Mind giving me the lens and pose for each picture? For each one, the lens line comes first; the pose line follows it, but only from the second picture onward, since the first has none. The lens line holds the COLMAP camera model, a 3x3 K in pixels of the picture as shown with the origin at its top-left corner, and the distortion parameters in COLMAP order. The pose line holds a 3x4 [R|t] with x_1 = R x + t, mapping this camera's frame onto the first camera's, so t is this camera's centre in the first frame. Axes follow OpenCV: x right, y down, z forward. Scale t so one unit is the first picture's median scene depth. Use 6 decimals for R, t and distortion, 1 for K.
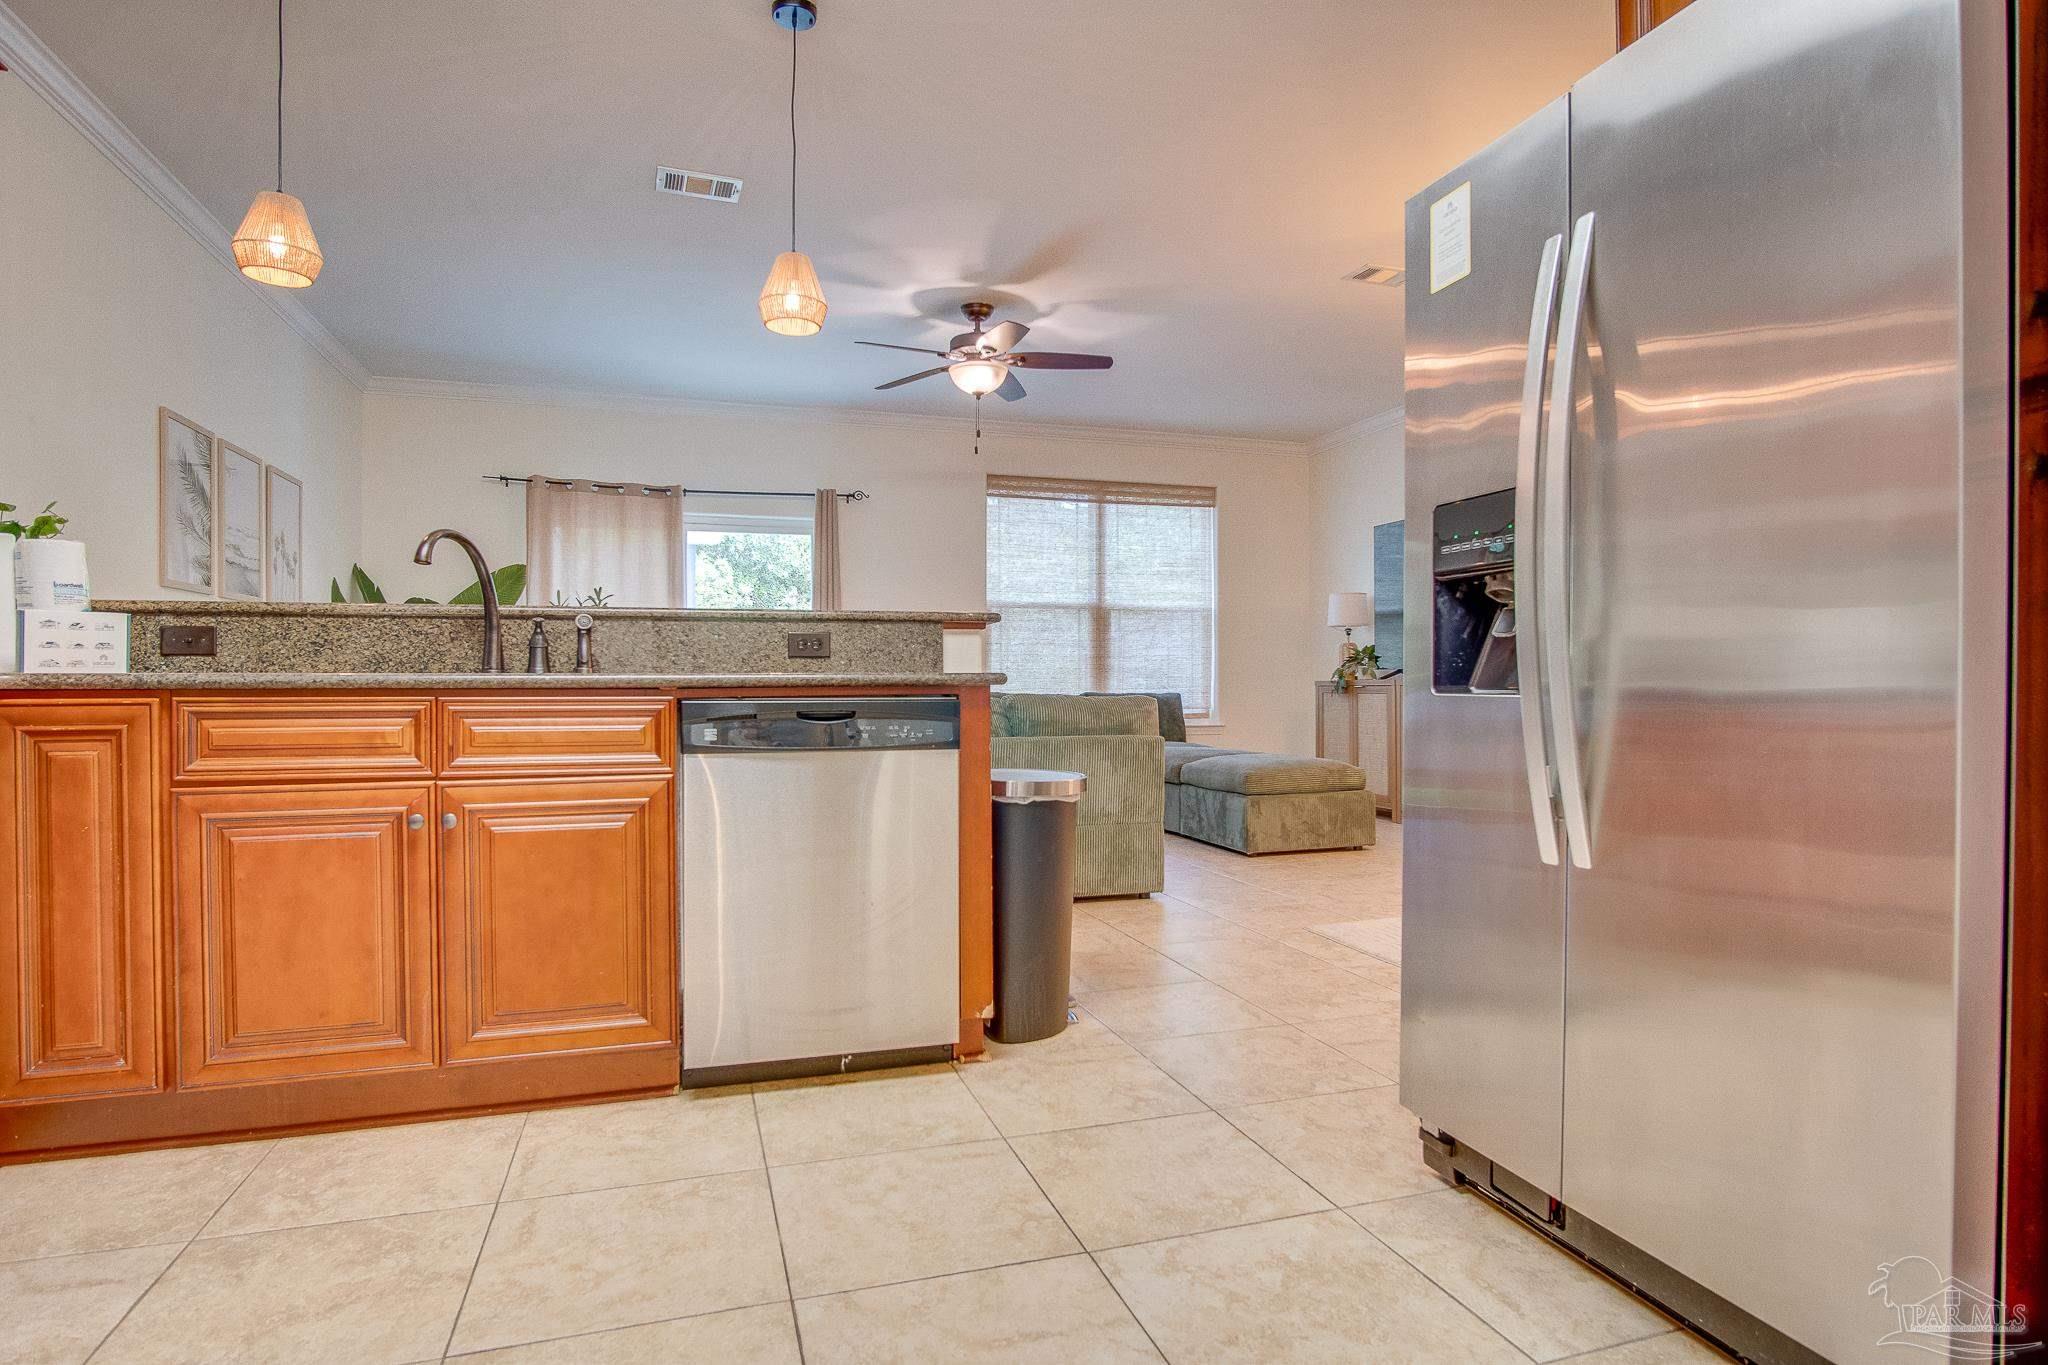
lens RADIAL K [[1094.2, 0, 1023.3], [0, 1094.2, 688.8], [0, 0, 1]] dist [-0.034064, 0.009563]
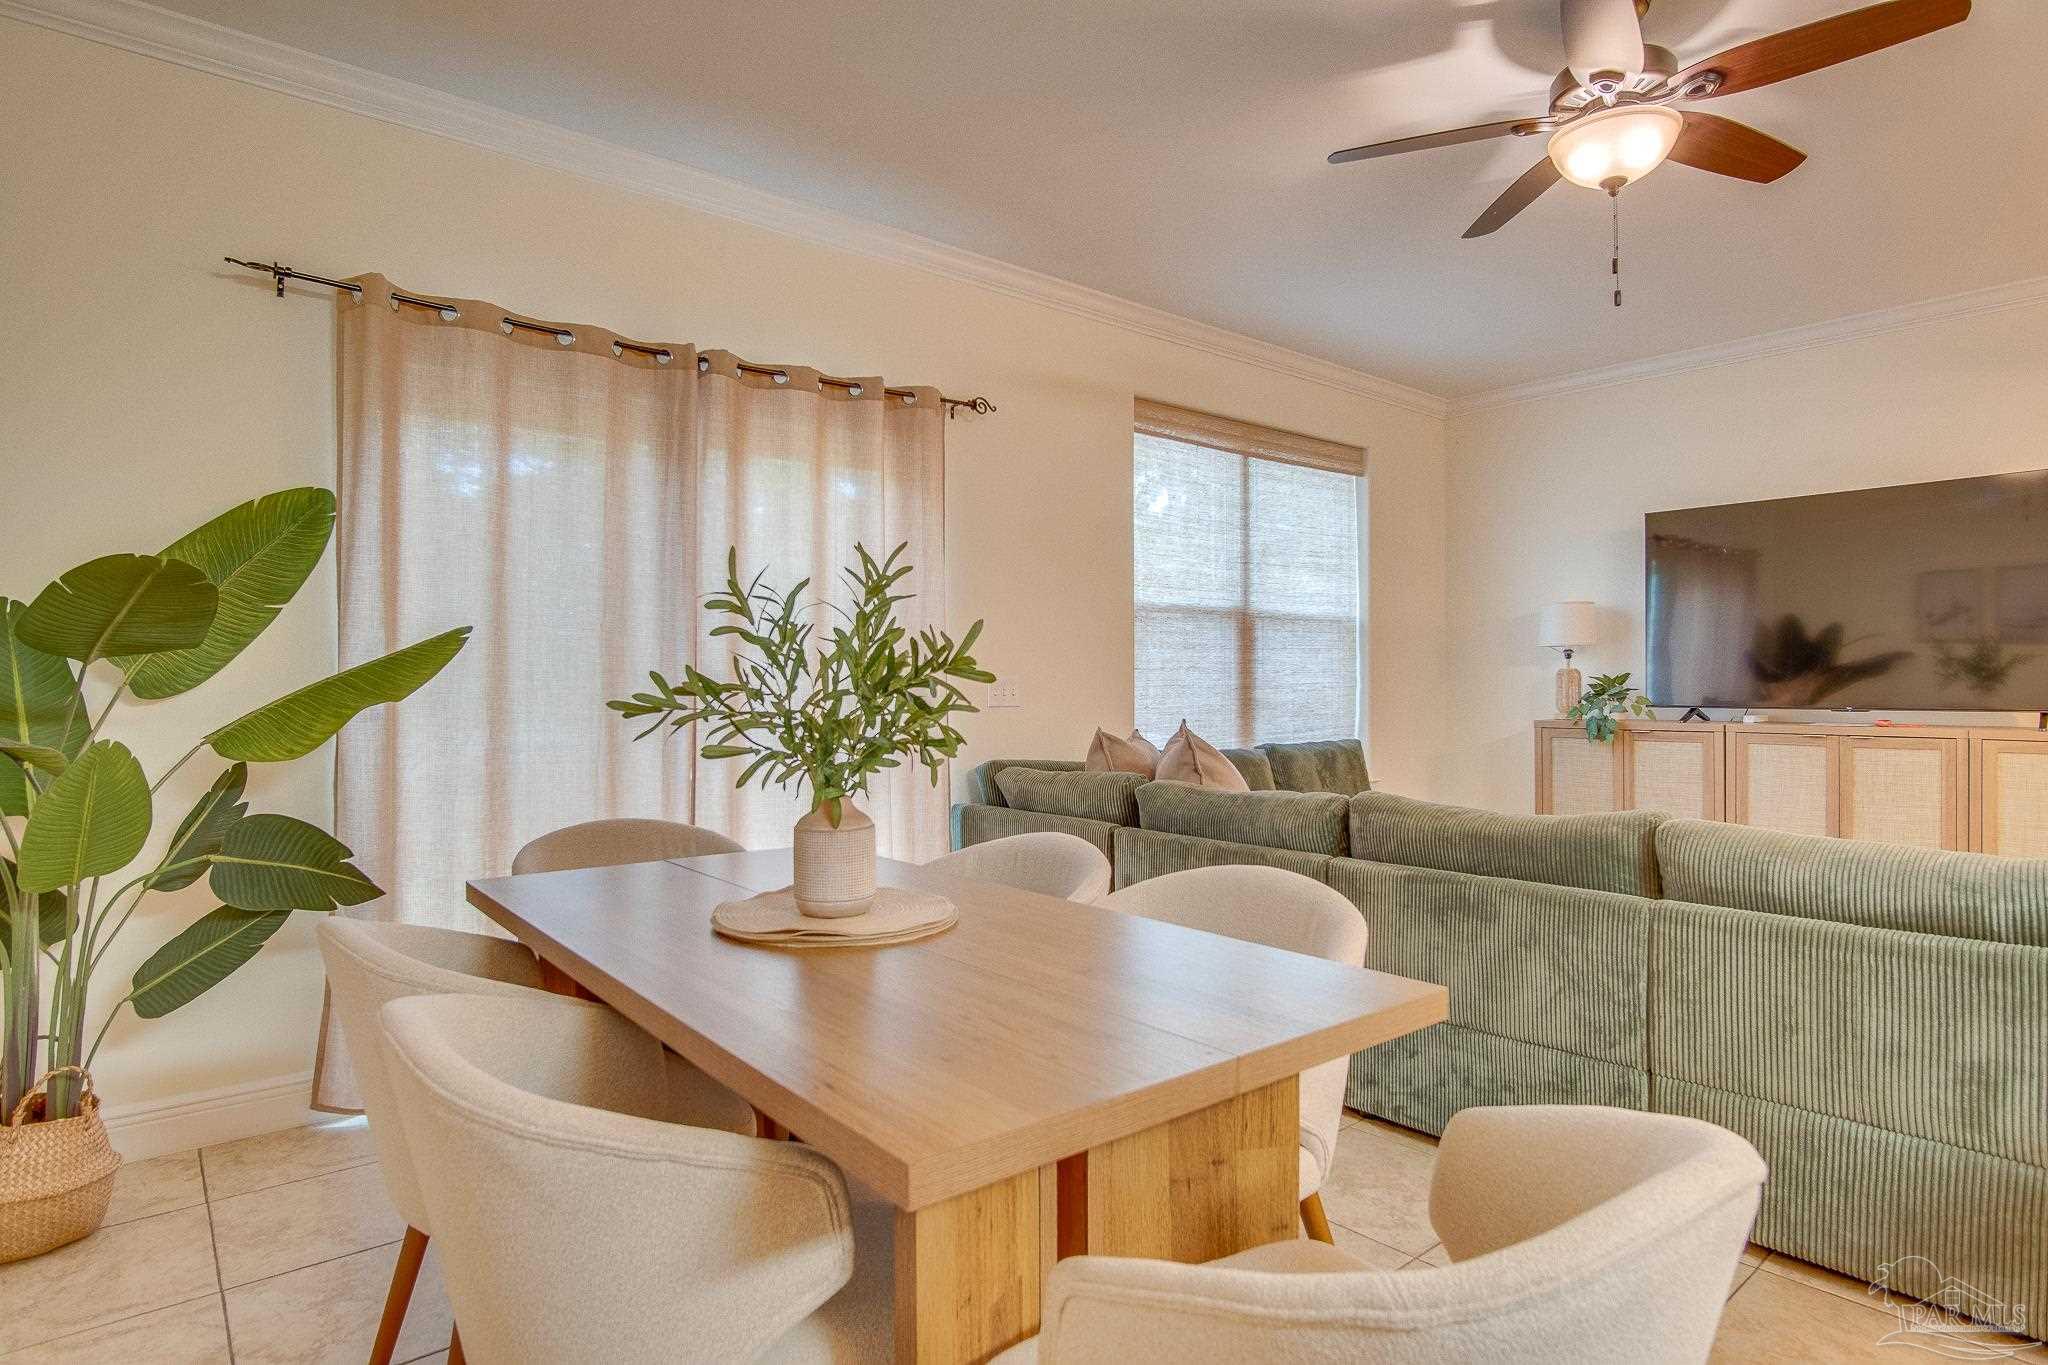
lens RADIAL K [[1094.2, 0, 1023.3], [0, 1094.2, 688.8], [0, 0, 1]] dist [-0.034064, 0.009563]
pose [[0.926026, -0.007285, 0.377389, -0.872920], [0.005772, 0.999970, 0.005141, -0.092295], [-0.377415, -0.002582, 0.926040, 1.222817]]
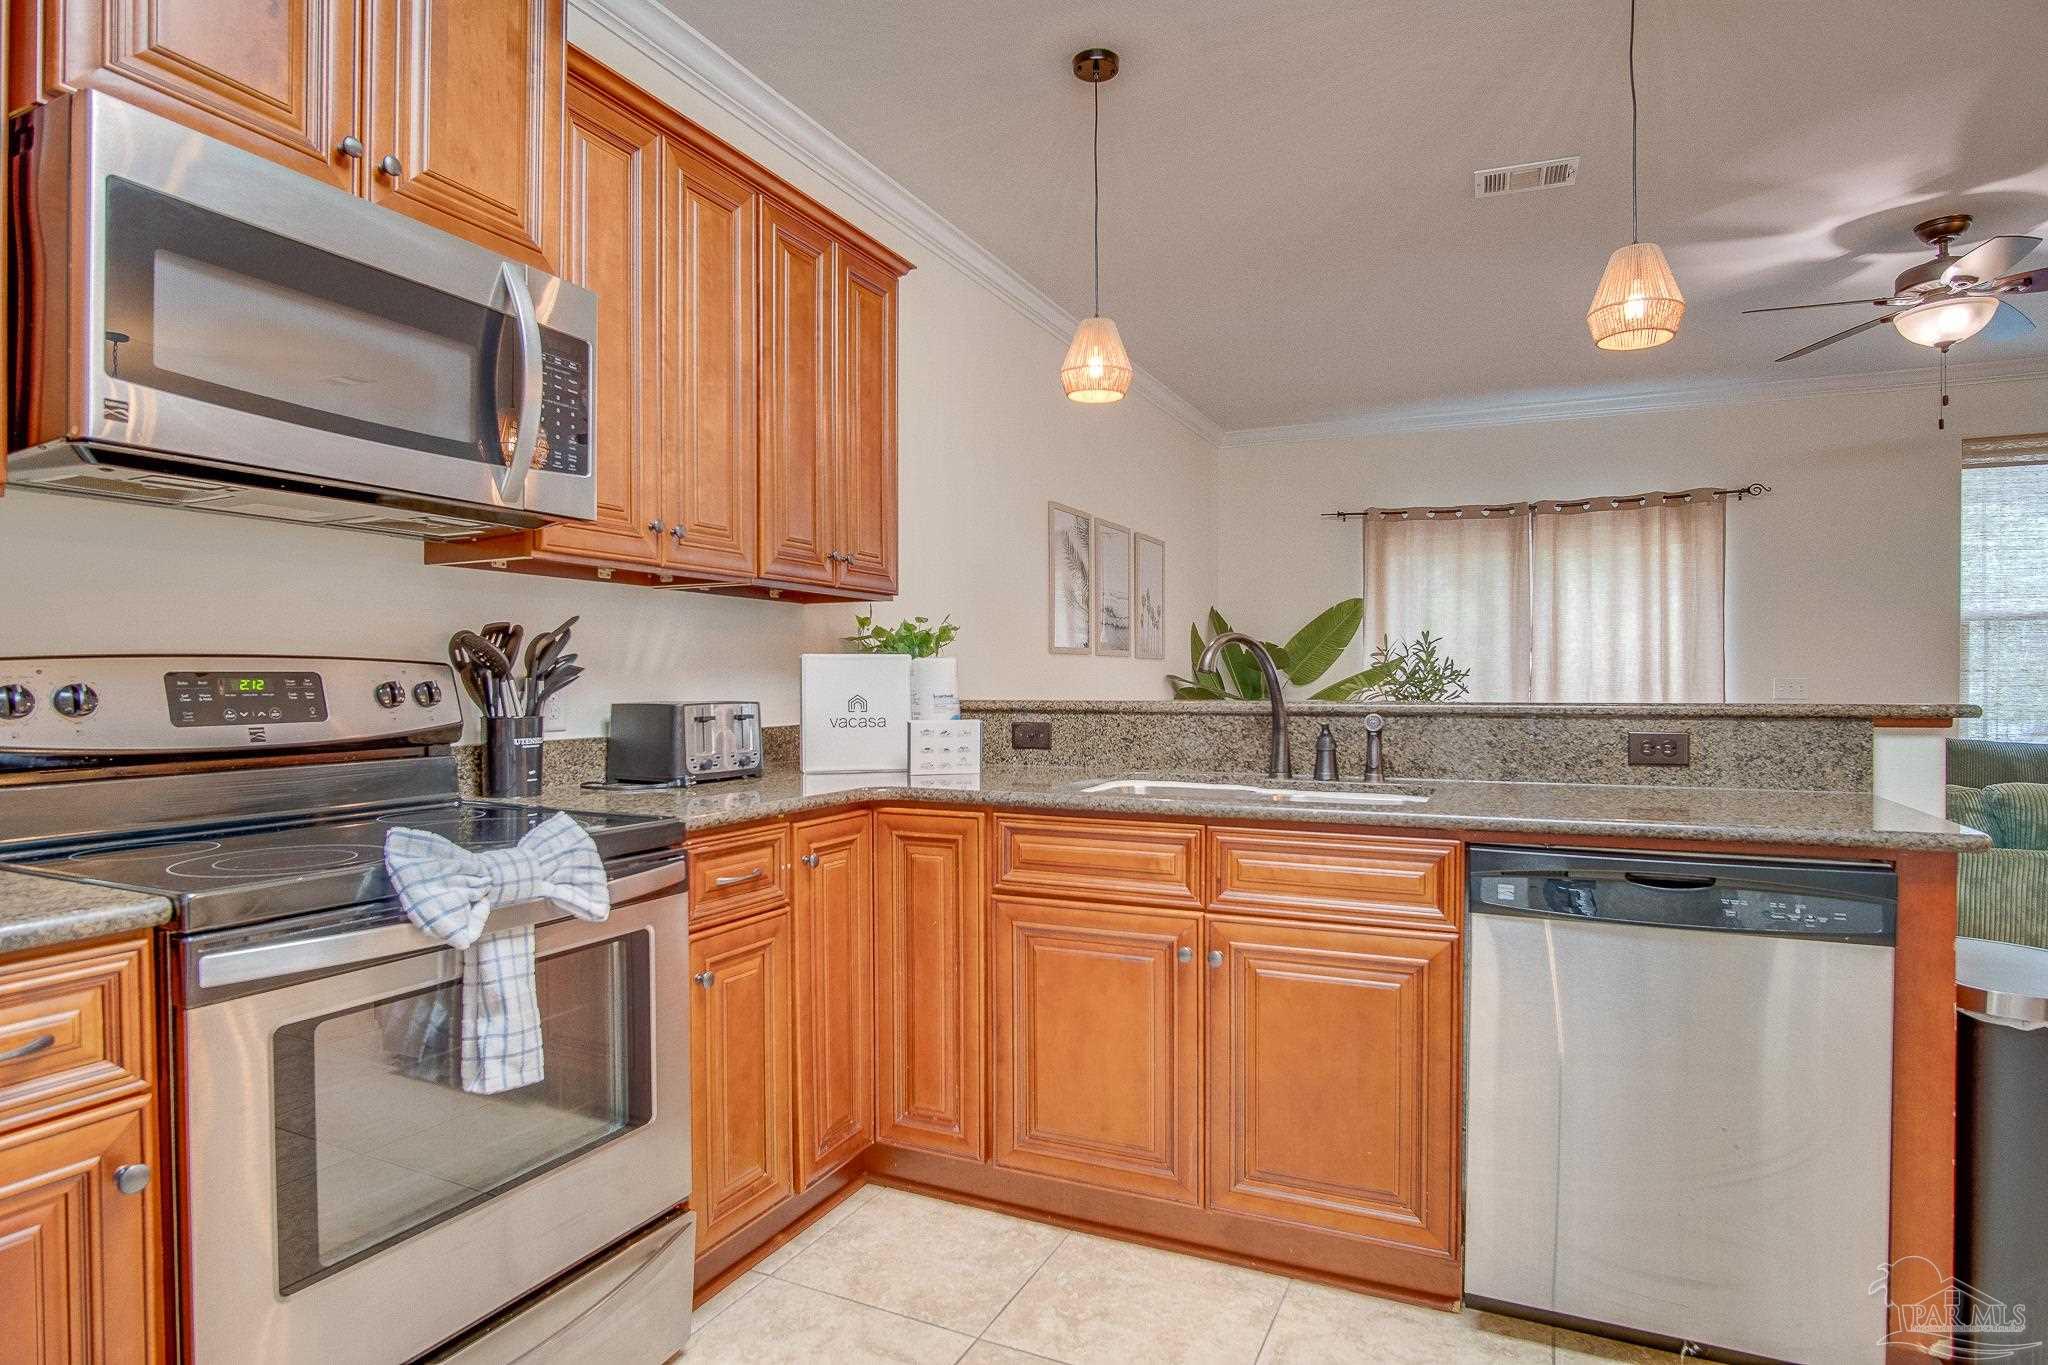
lens RADIAL K [[1094.2, 0, 1023.3], [0, 1094.2, 688.8], [0, 0, 1]] dist [-0.034064, 0.009563]
pose [[0.729534, 0.008386, -0.683893, -0.000503], [-0.004362, 0.999962, 0.007608, -0.087504], [0.683931, -0.002567, 0.729542, 0.136647]]
